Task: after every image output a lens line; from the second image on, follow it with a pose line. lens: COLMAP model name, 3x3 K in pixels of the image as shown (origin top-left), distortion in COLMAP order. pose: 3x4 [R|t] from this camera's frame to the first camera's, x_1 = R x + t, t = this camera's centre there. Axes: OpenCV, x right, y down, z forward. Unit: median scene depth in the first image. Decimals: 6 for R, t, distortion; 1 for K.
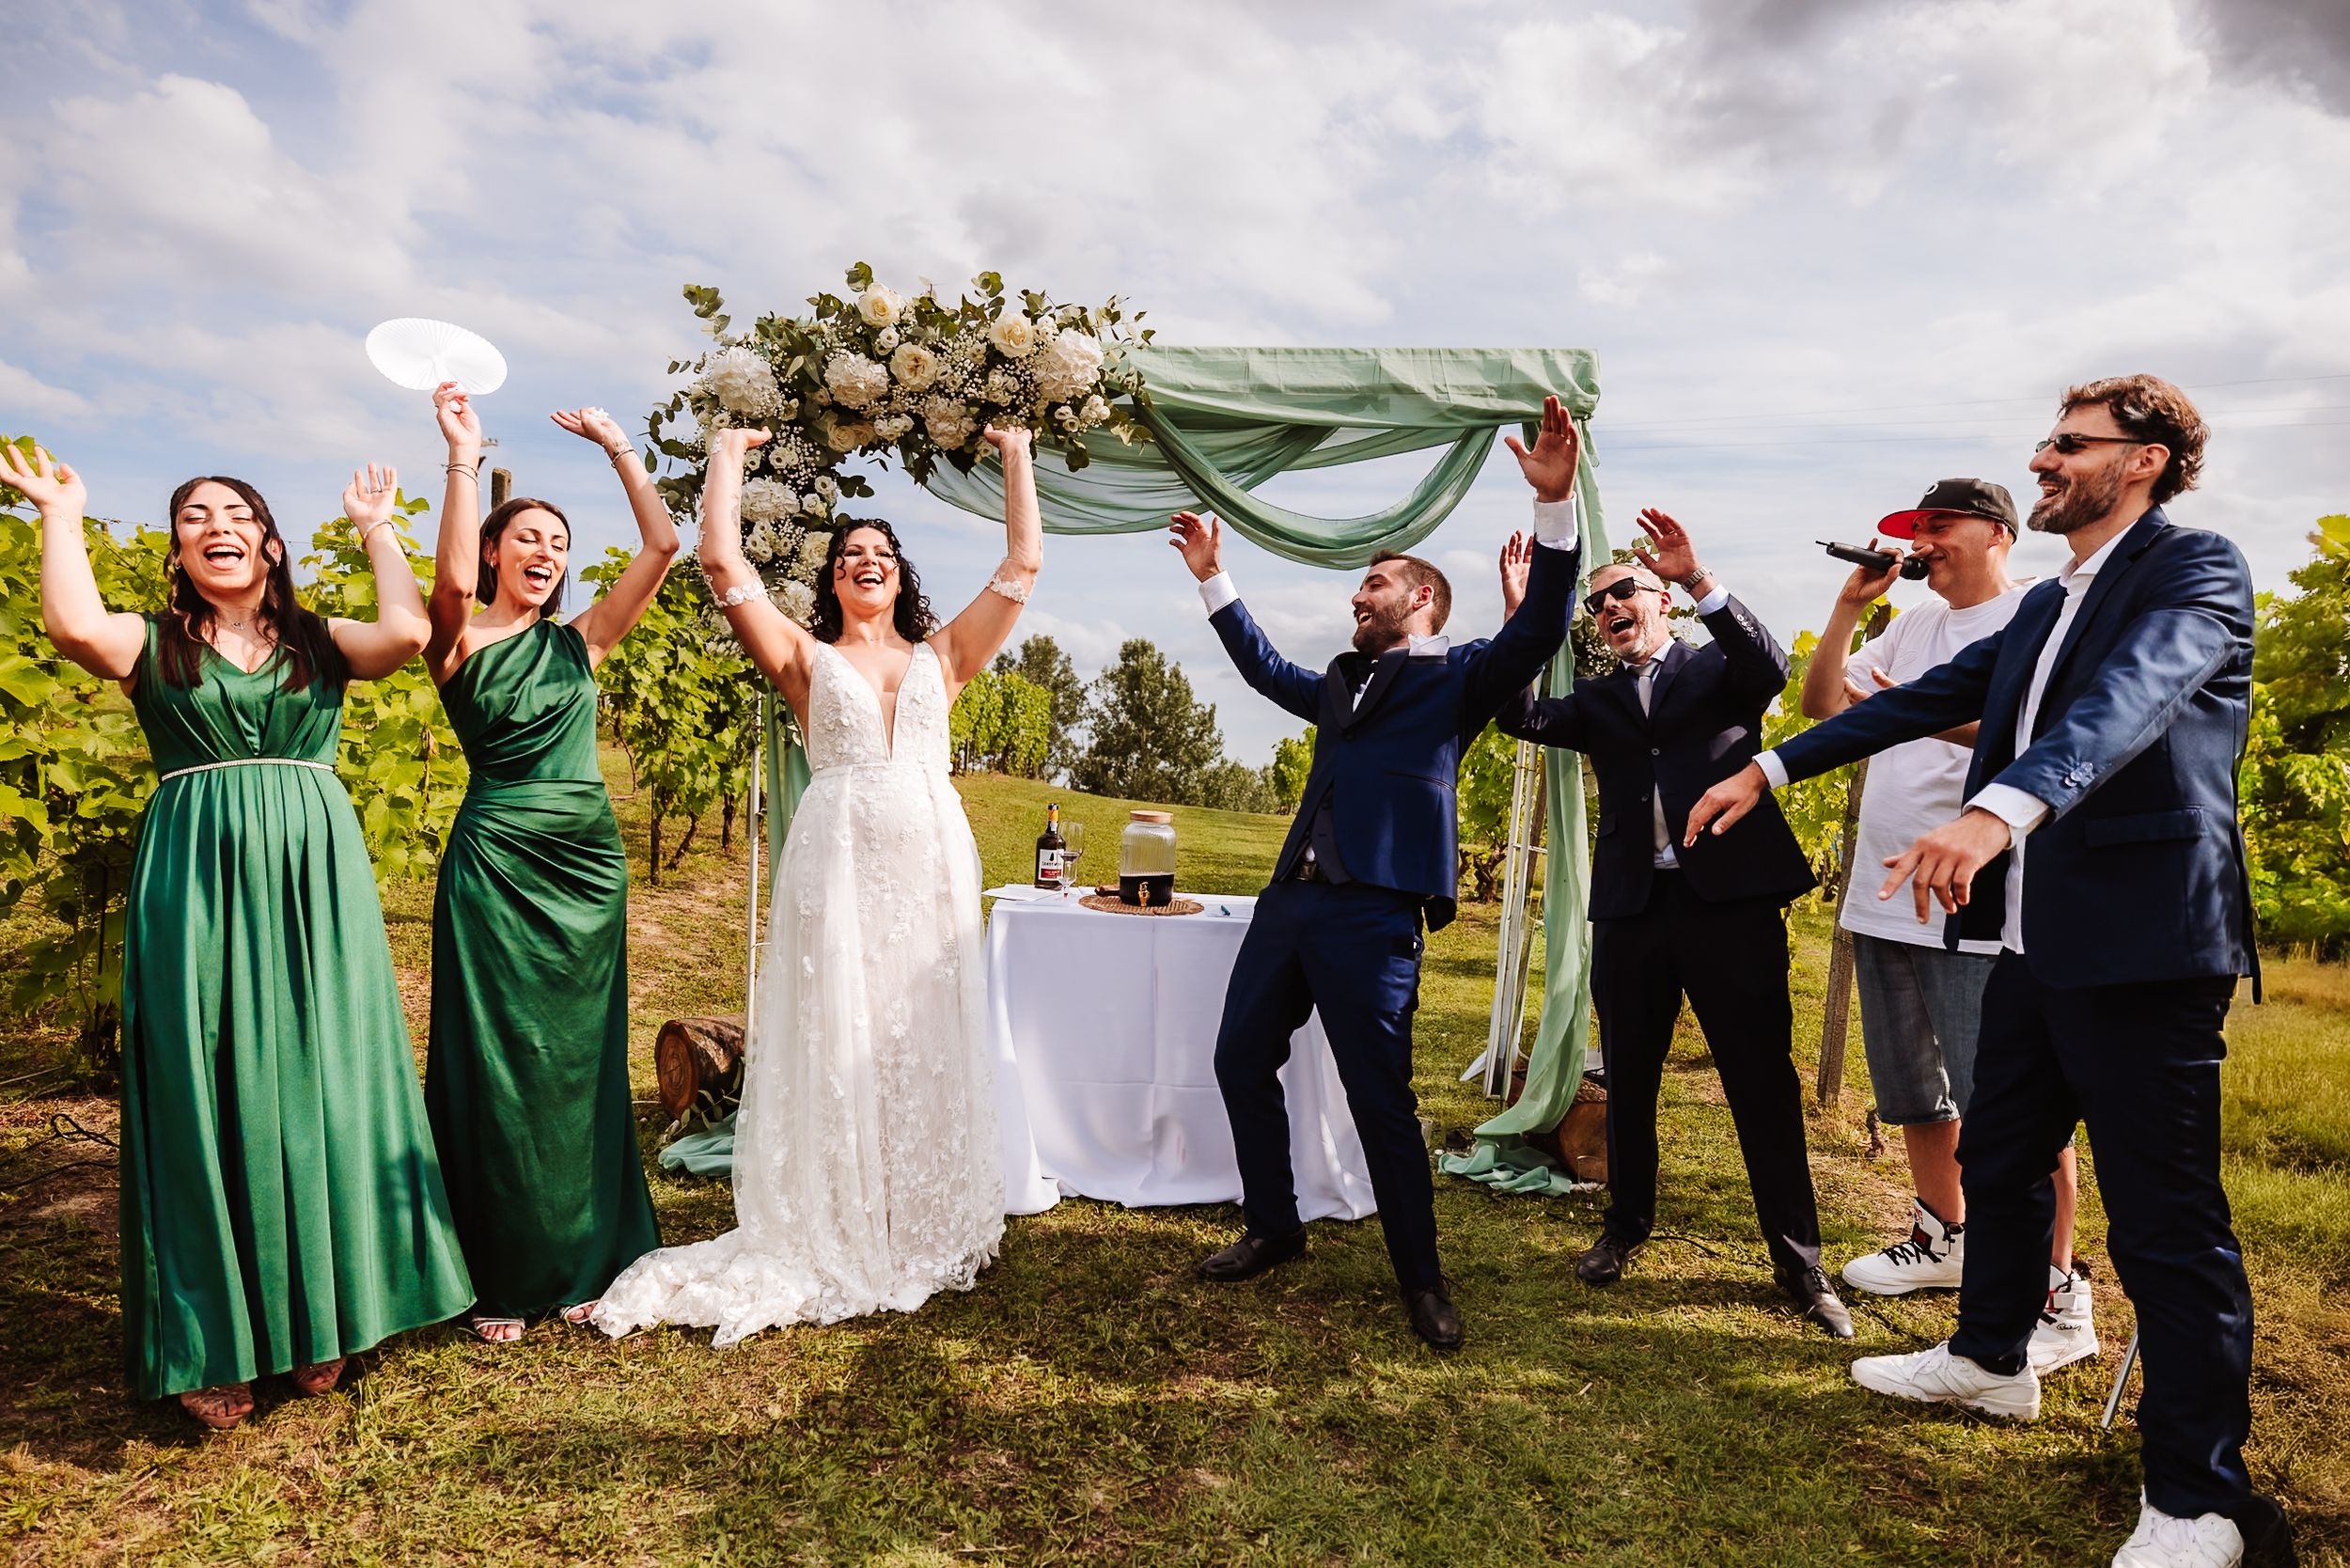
lens RADIAL K [[1337.5, 0, 1174.2], [0, 1337.5, 767.6], [0, 0, 1]] dist [0.019077, -0.009159]
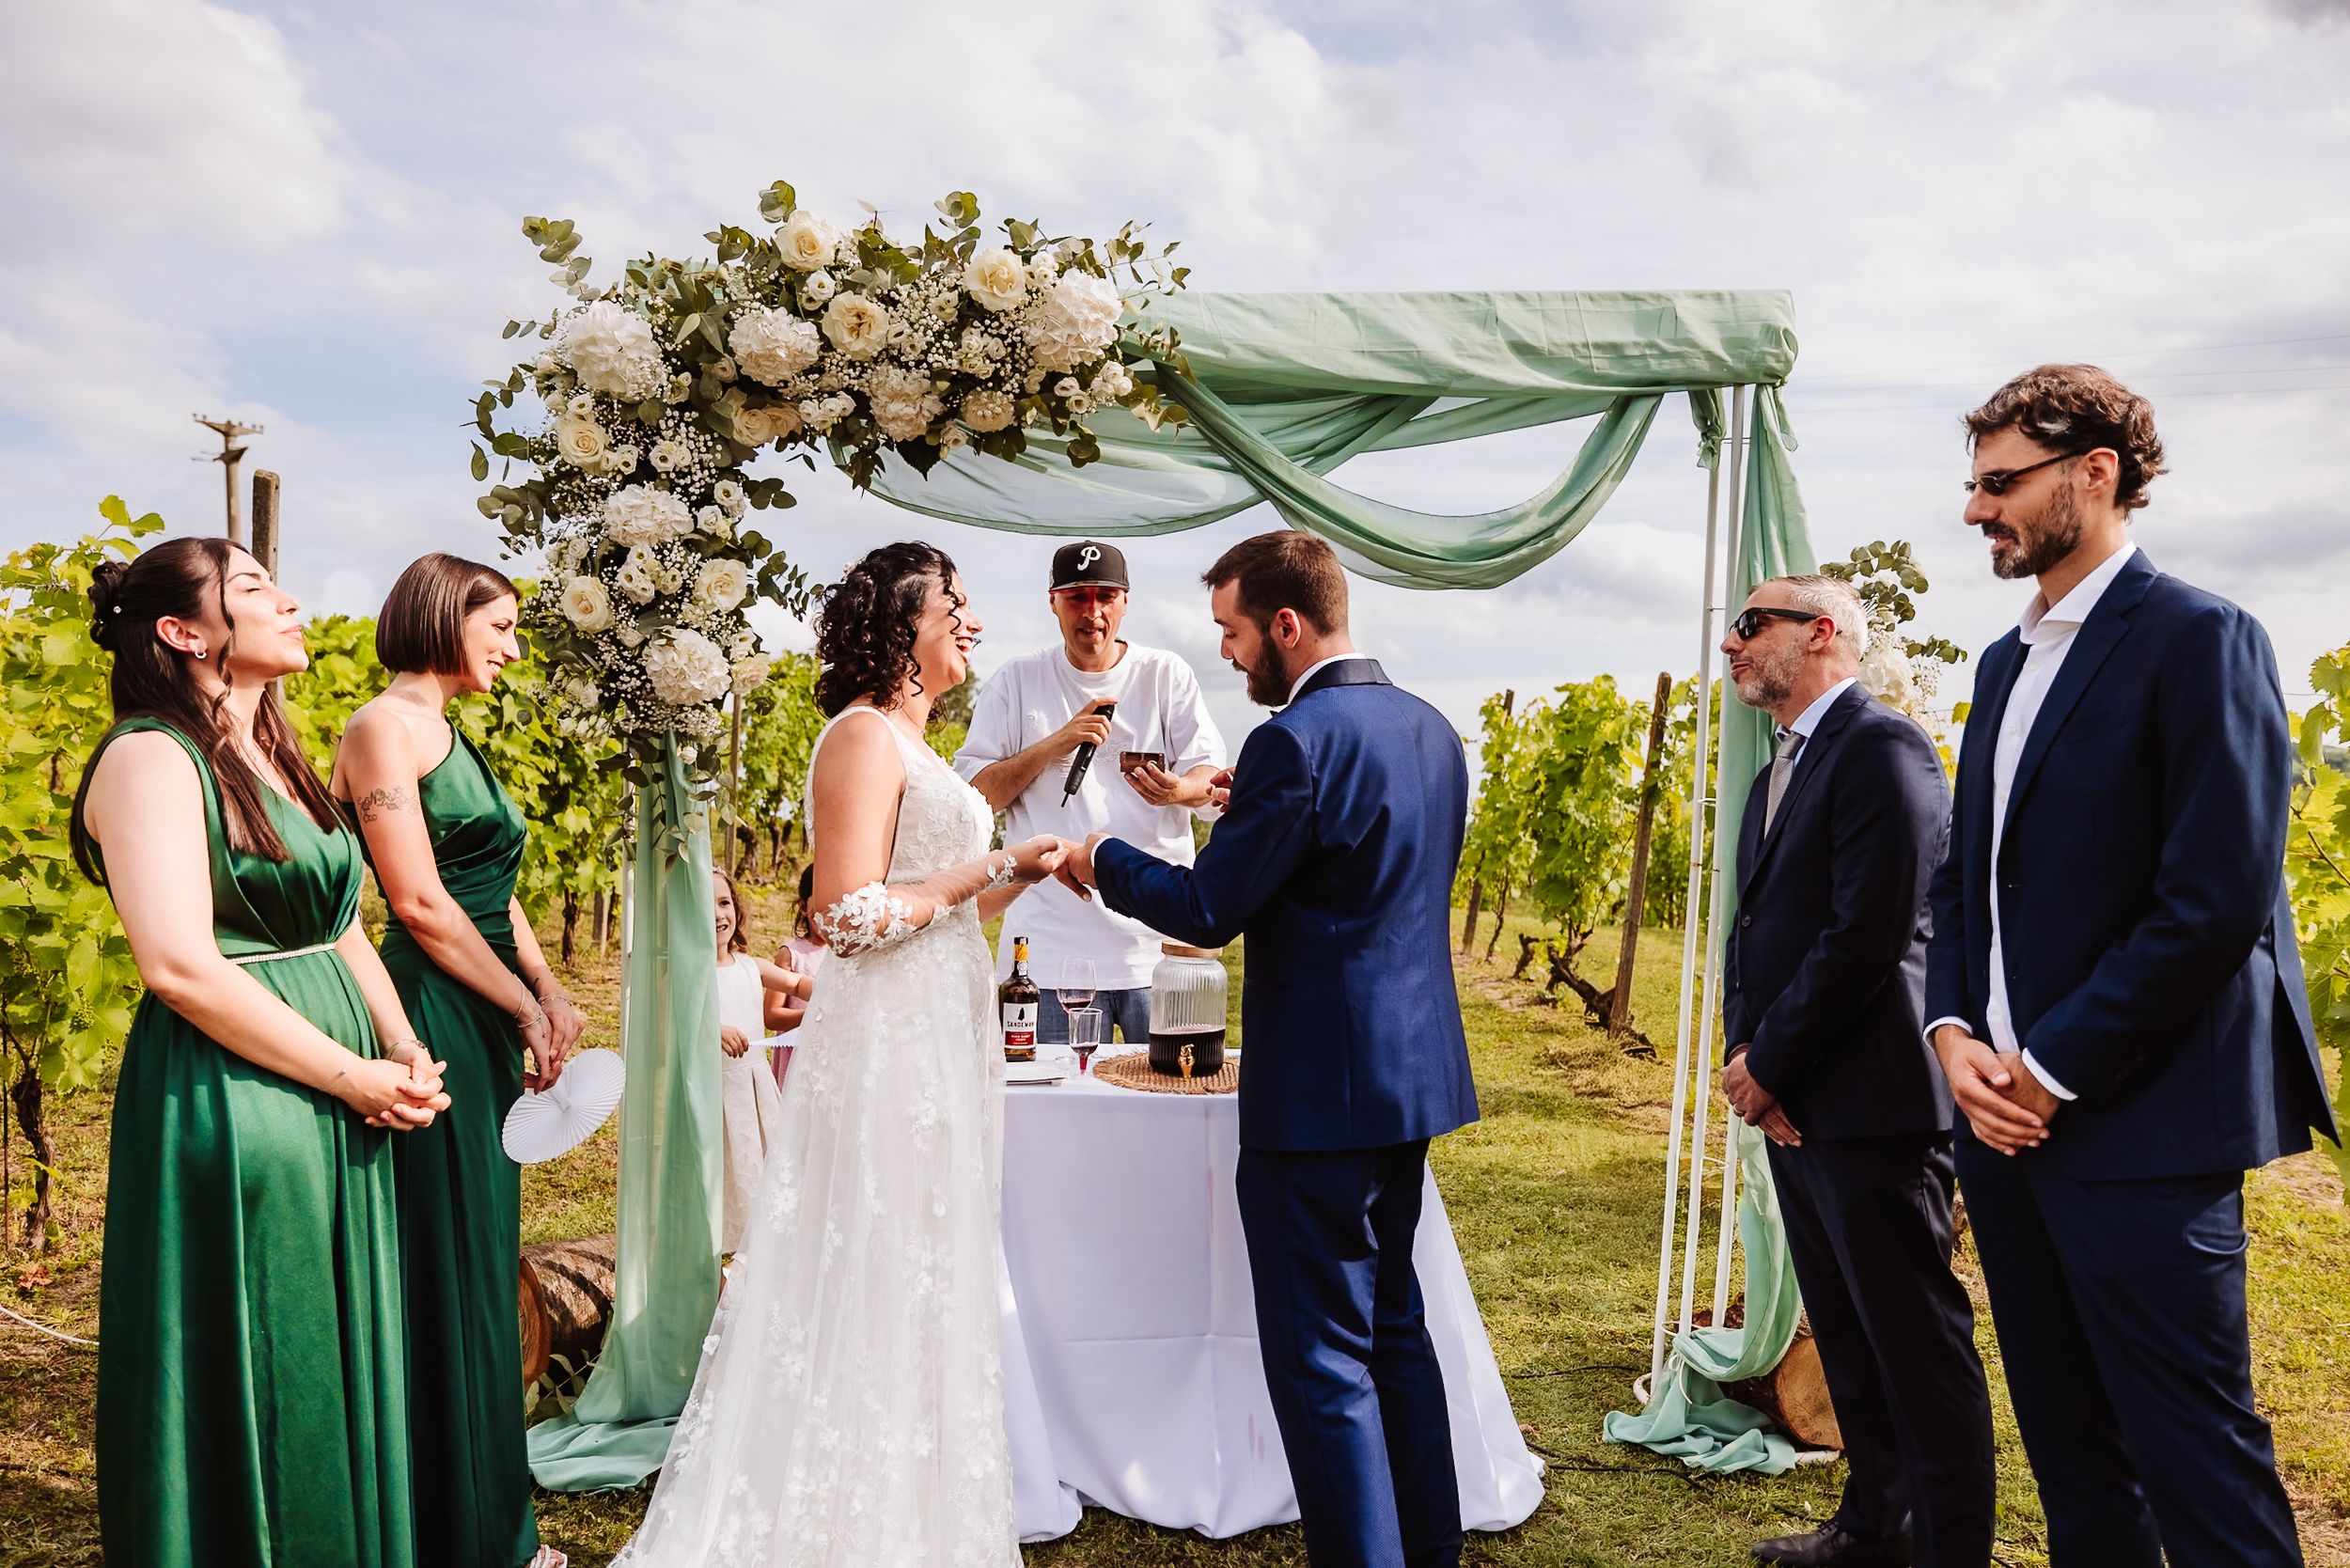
lens RADIAL K [[1664.6, 0, 1165.2], [0, 1664.6, 750.3], [0, 0, 1]] dist [0.003391, 0.009323]
pose [[0.999323, -0.020497, 0.030567, -0.057376], [0.021692, 0.998992, -0.039290, -0.034288], [-0.029731, 0.039926, 0.998760, 0.116826]]
